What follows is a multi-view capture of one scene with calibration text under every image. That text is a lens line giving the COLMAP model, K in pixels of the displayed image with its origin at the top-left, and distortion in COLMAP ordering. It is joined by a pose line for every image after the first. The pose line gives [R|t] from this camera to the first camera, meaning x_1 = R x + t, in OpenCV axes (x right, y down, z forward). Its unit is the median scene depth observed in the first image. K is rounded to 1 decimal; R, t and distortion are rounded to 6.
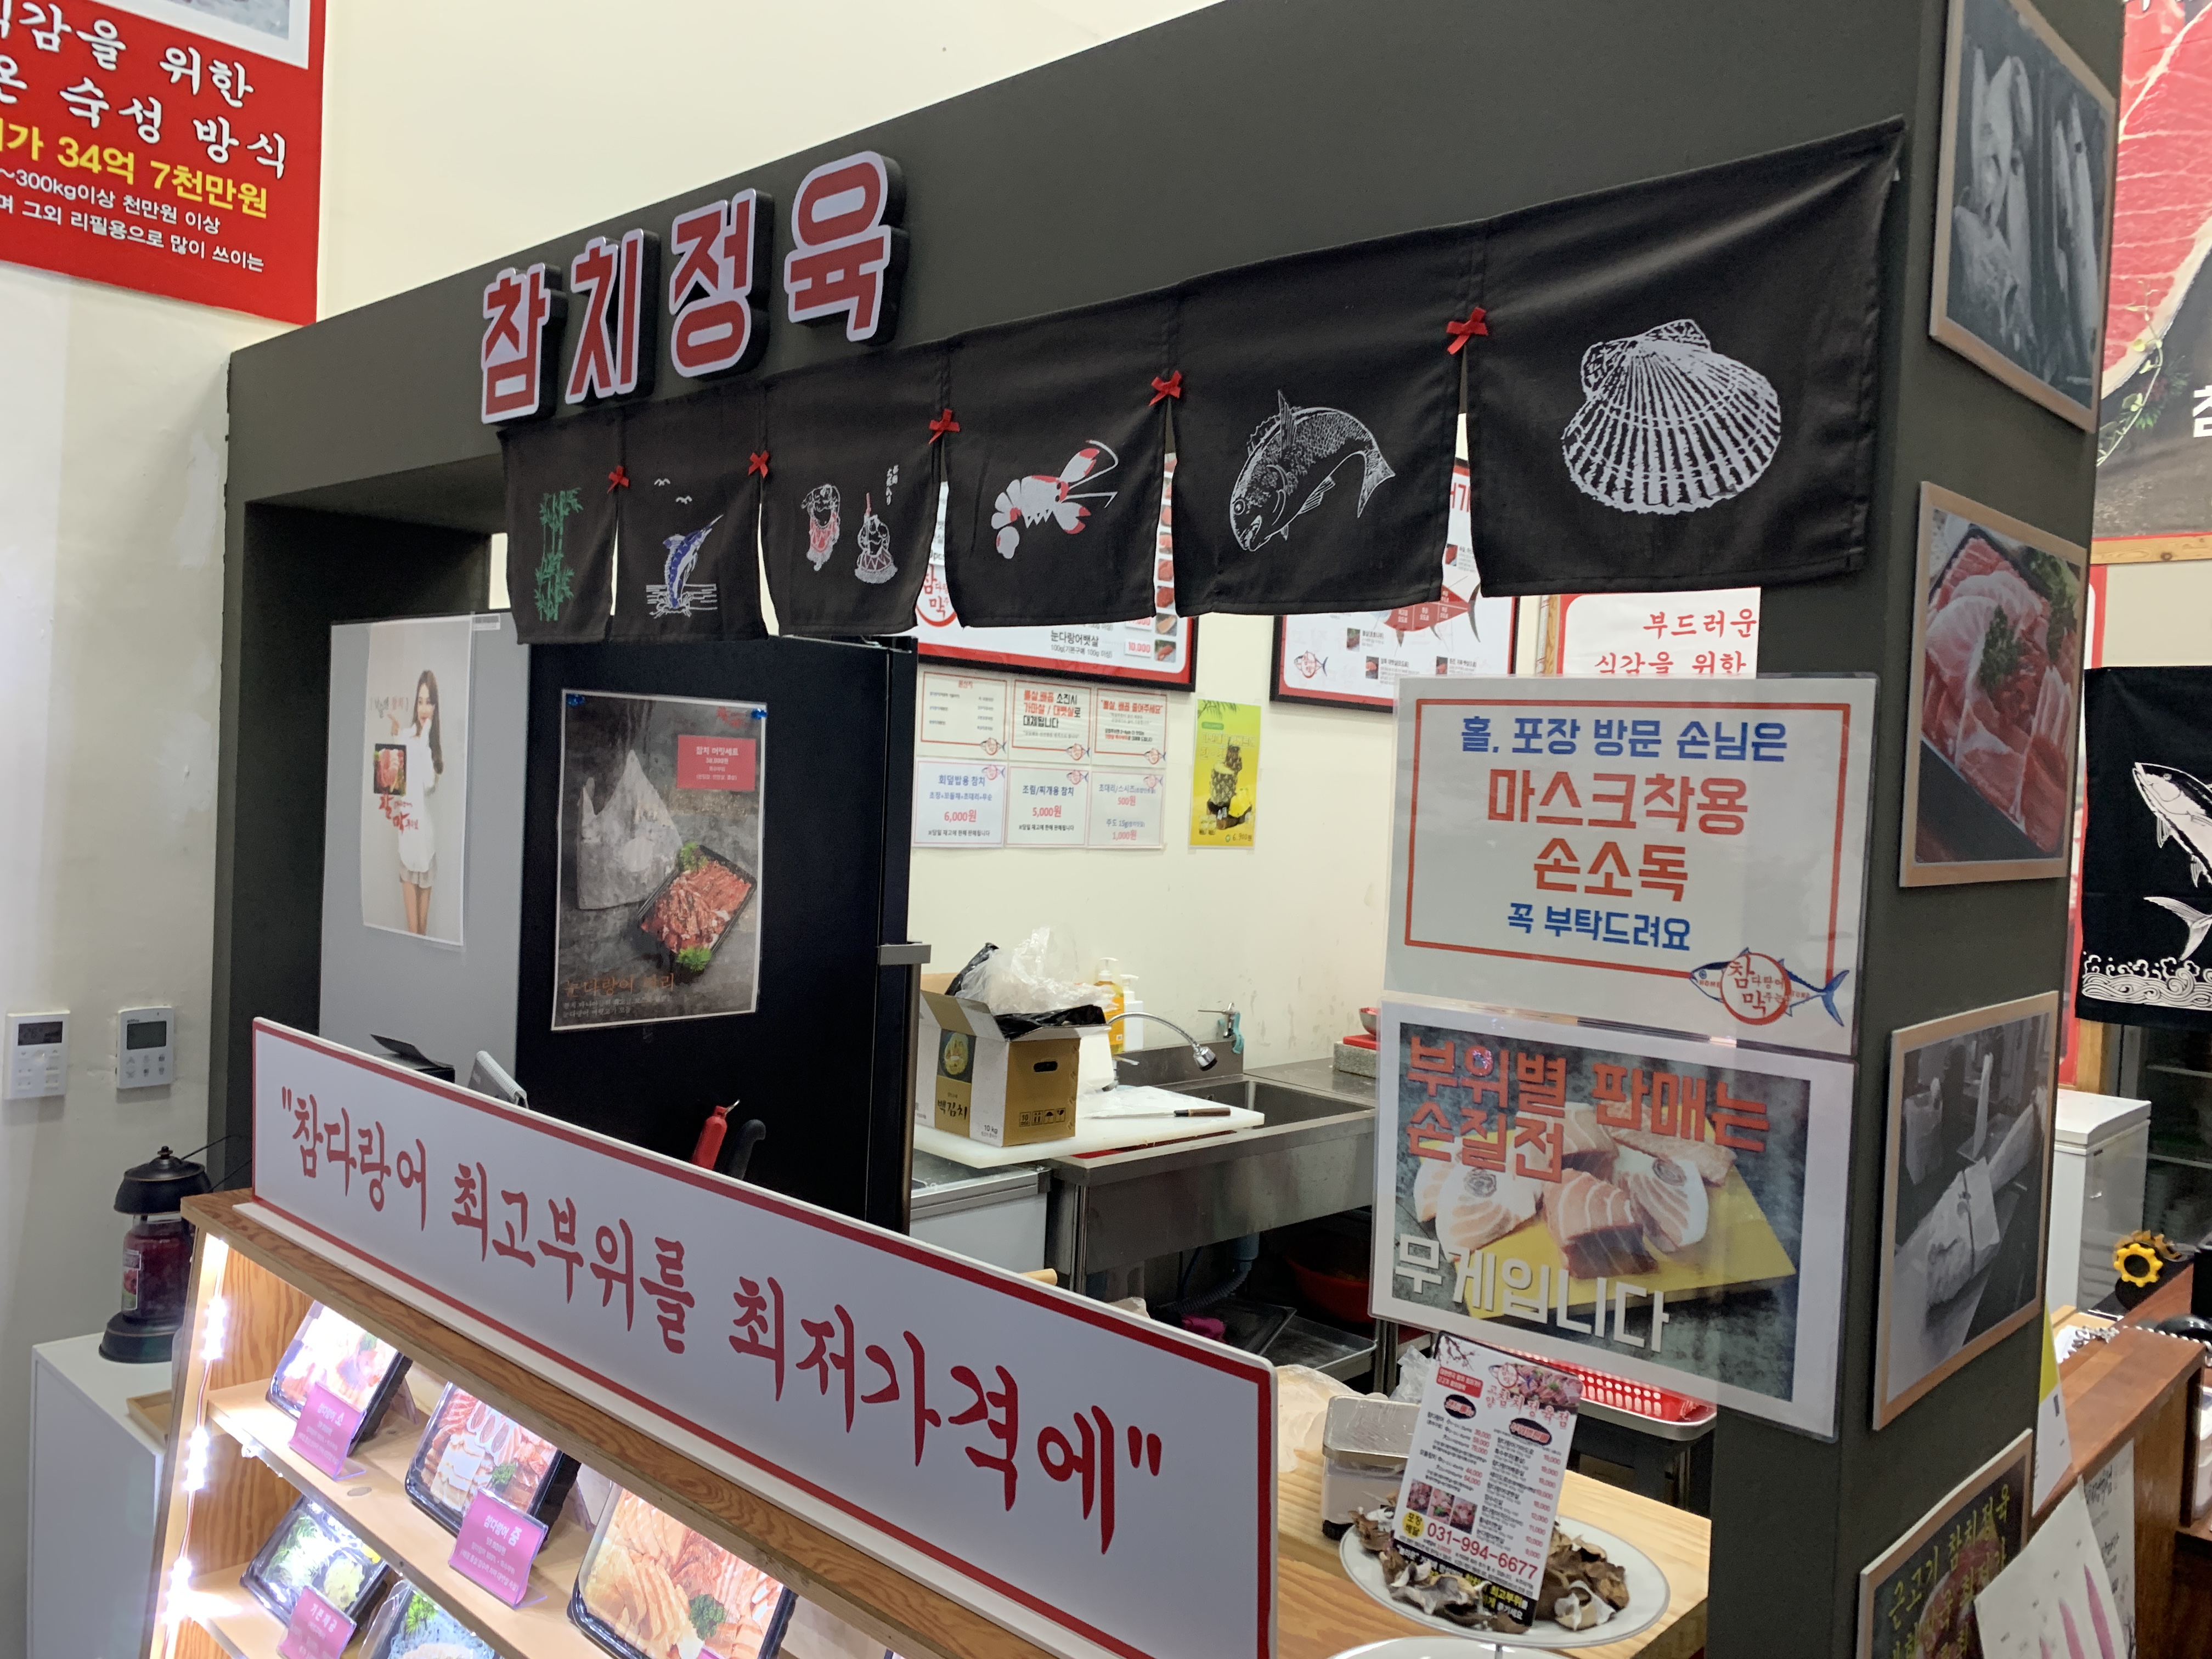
lens RADIAL K [[1701.9, 0, 1045.4], [0, 1701.9, 780.6], [0, 0, 1]] dist [-0.047454, 0.038861]
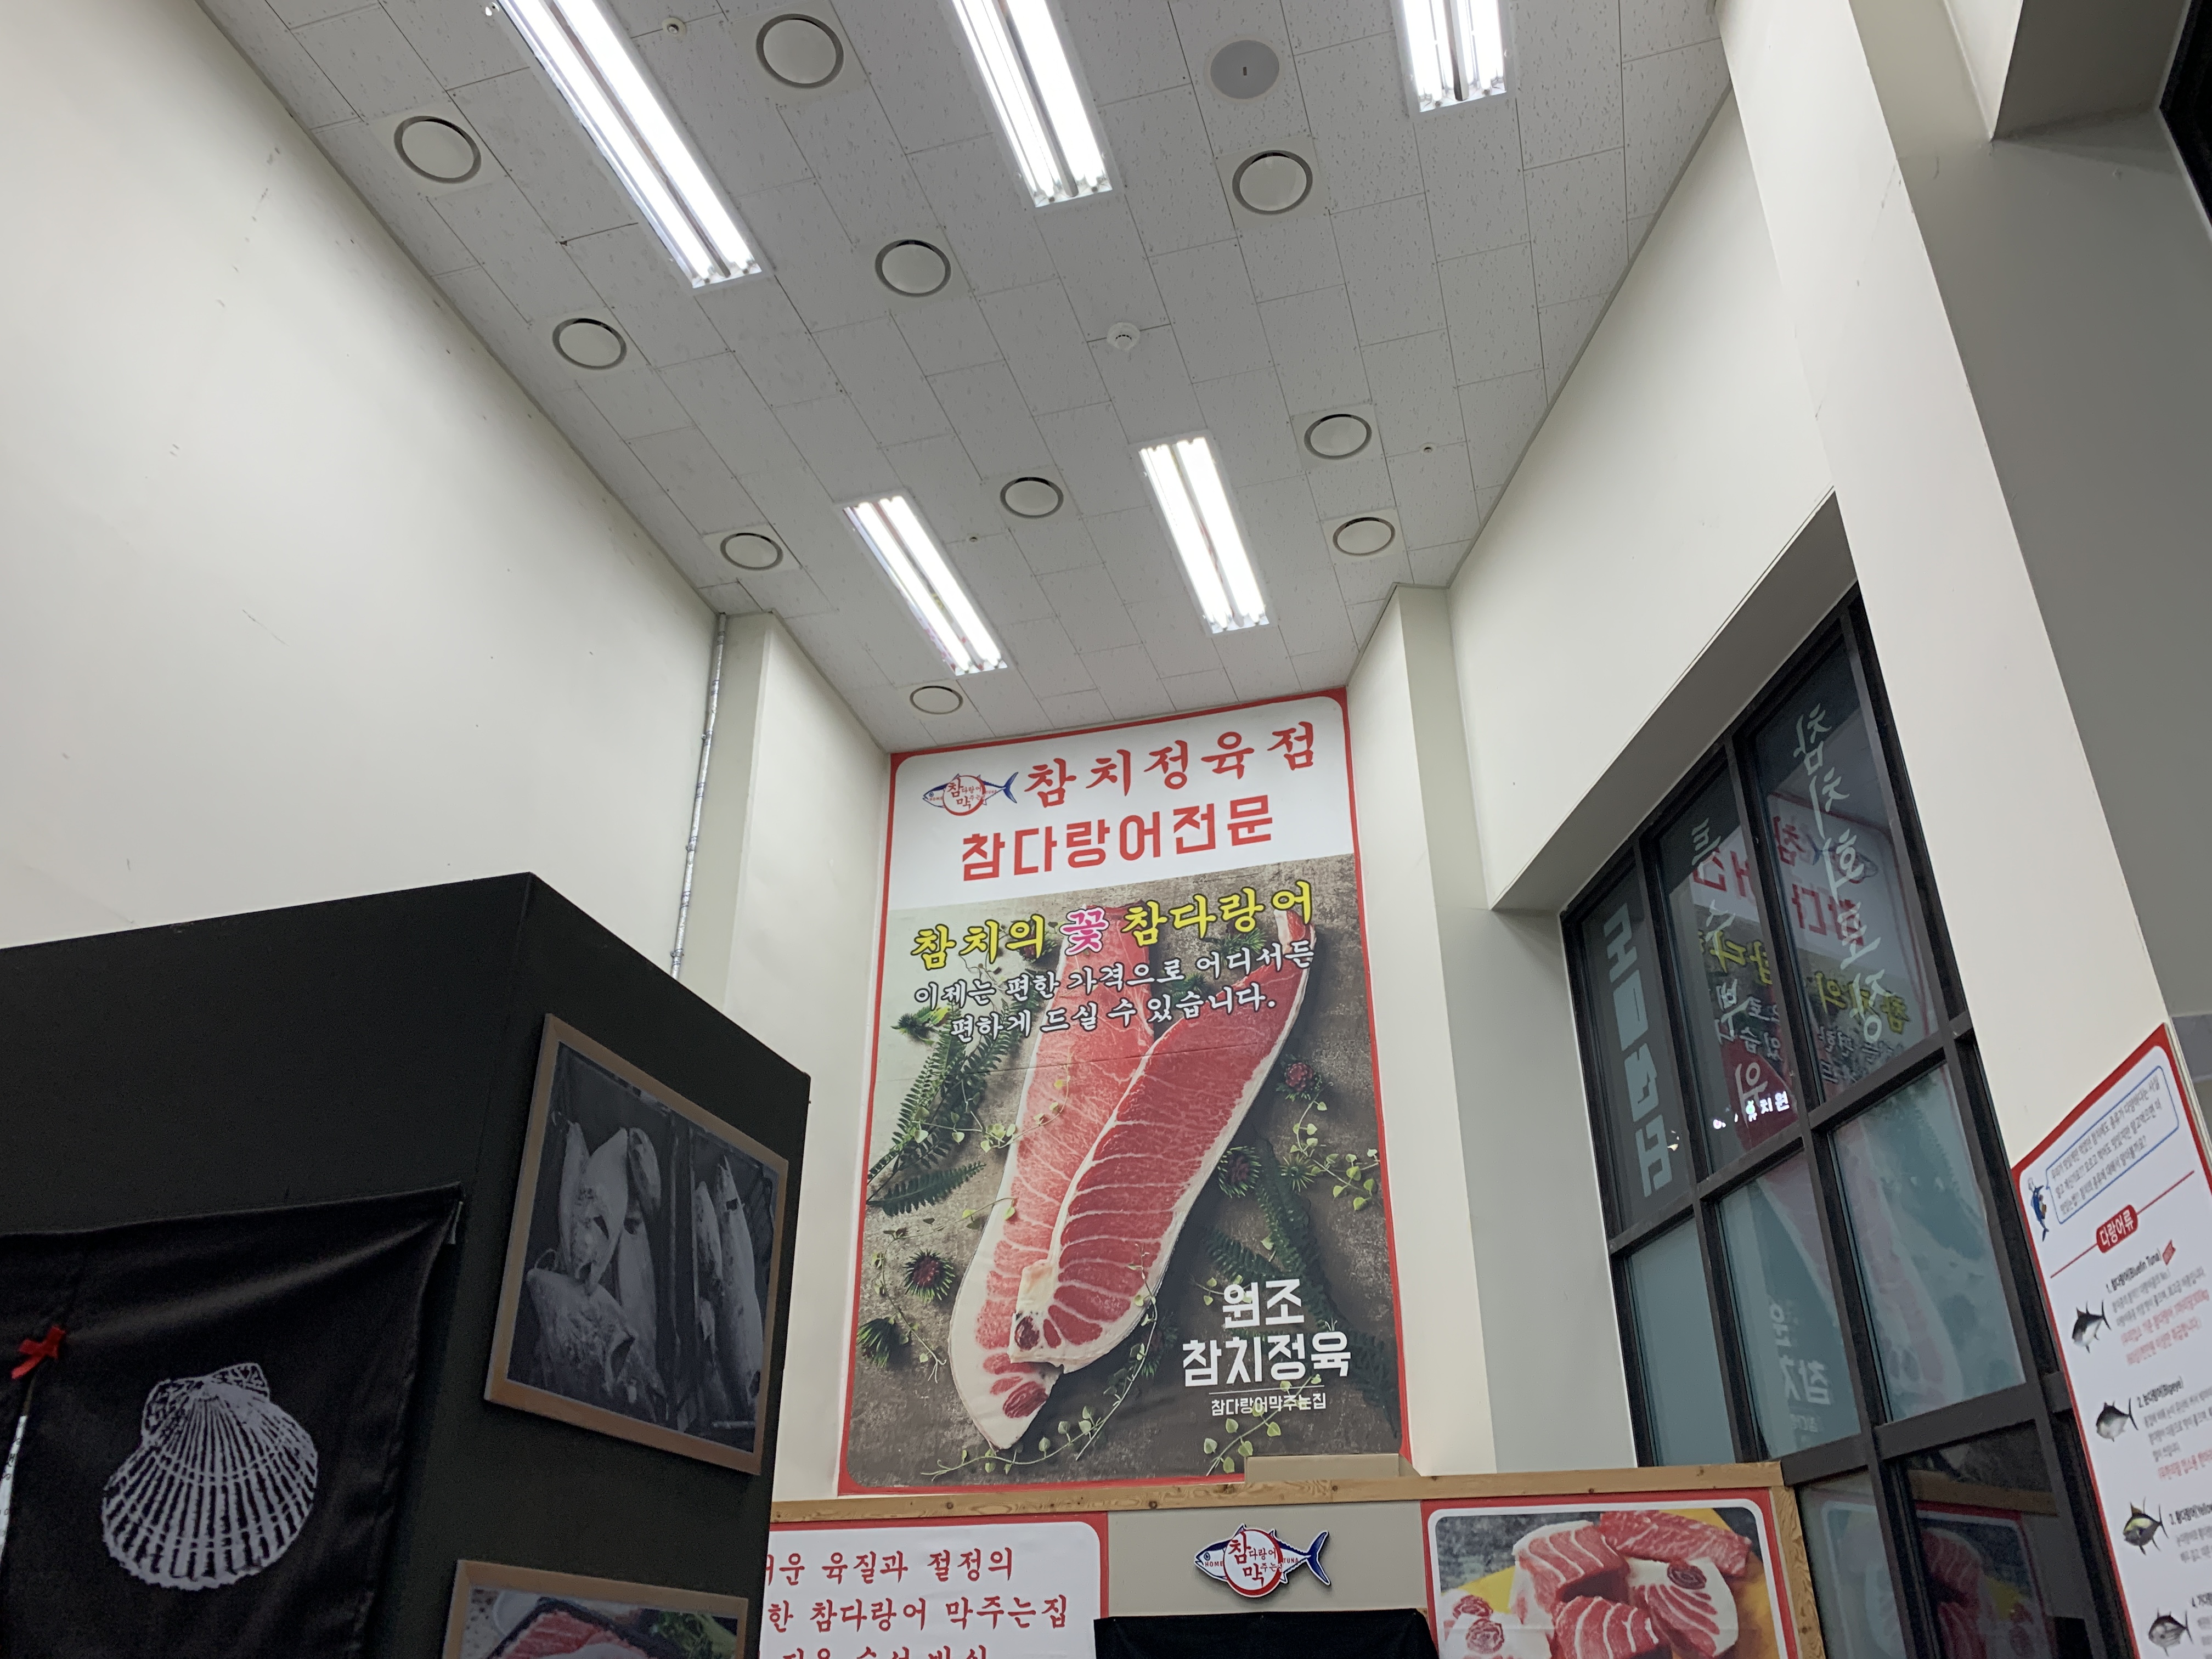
lens RADIAL K [[1701.9, 0, 1045.4], [0, 1701.9, 780.6], [0, 0, 1]] dist [-0.047454, 0.038861]
pose [[0.885075, 0.194739, 0.422751, 0.298528], [0.040158, 0.872931, -0.486187, -0.078723], [-0.463712, 0.447289, 0.764790, -0.071039]]
